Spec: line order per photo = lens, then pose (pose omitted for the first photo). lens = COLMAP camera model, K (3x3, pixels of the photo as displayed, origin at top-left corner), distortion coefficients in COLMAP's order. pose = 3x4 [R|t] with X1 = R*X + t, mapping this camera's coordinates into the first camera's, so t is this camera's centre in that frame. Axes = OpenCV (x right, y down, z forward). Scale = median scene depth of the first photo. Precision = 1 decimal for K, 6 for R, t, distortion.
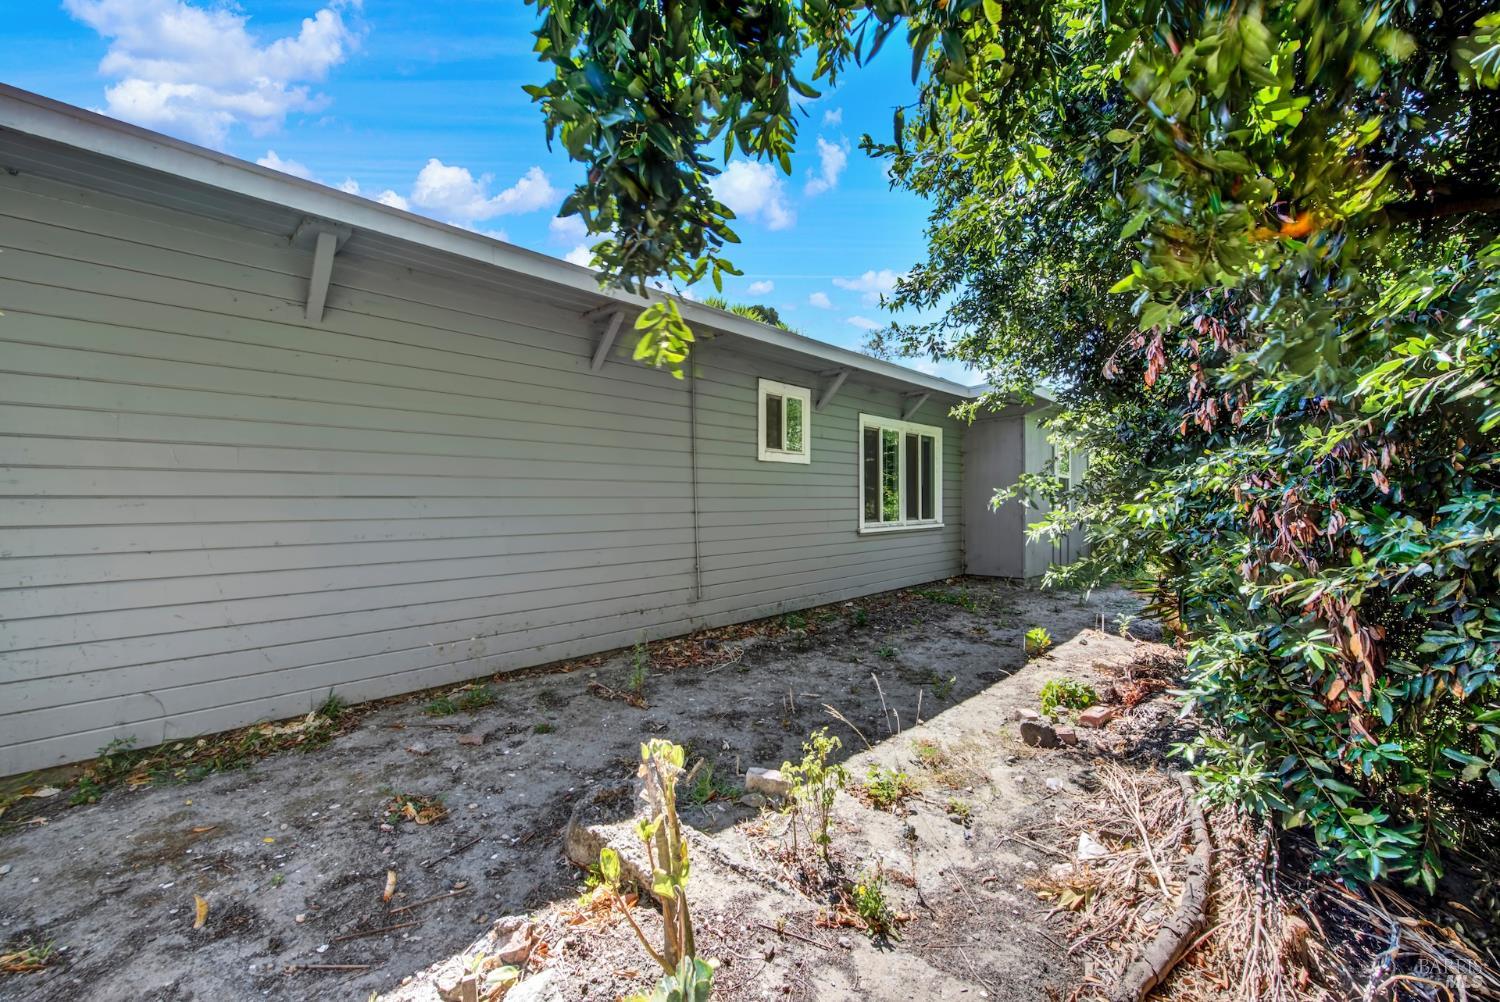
lens RADIAL K [[615.7, 0, 741.1], [0, 615.7, 497.5], [0, 0, 1]] dist [0.003104, -0.003601]
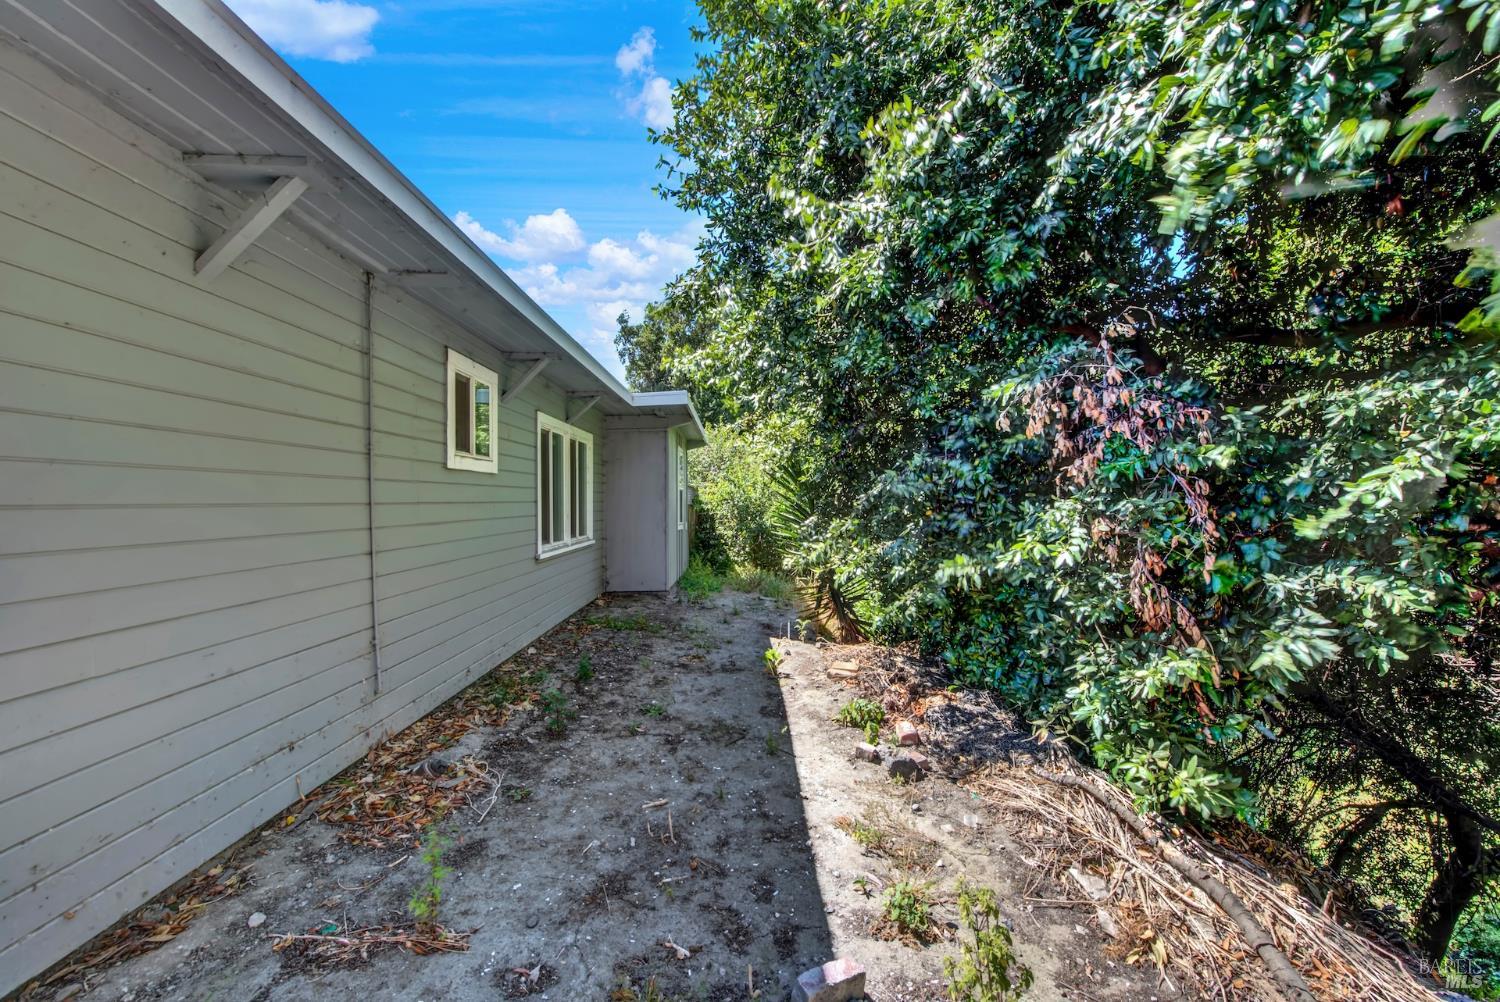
lens RADIAL K [[615.7, 0, 769.4], [0, 615.7, 496.4], [0, 0, 1]] dist [0.003104, -0.003601]
pose [[0.691413, 0.006928, 0.722427, -0.242622], [-0.004590, 0.999976, -0.005196, -0.029872], [-0.722445, 0.000277, 0.691428, 0.298937]]
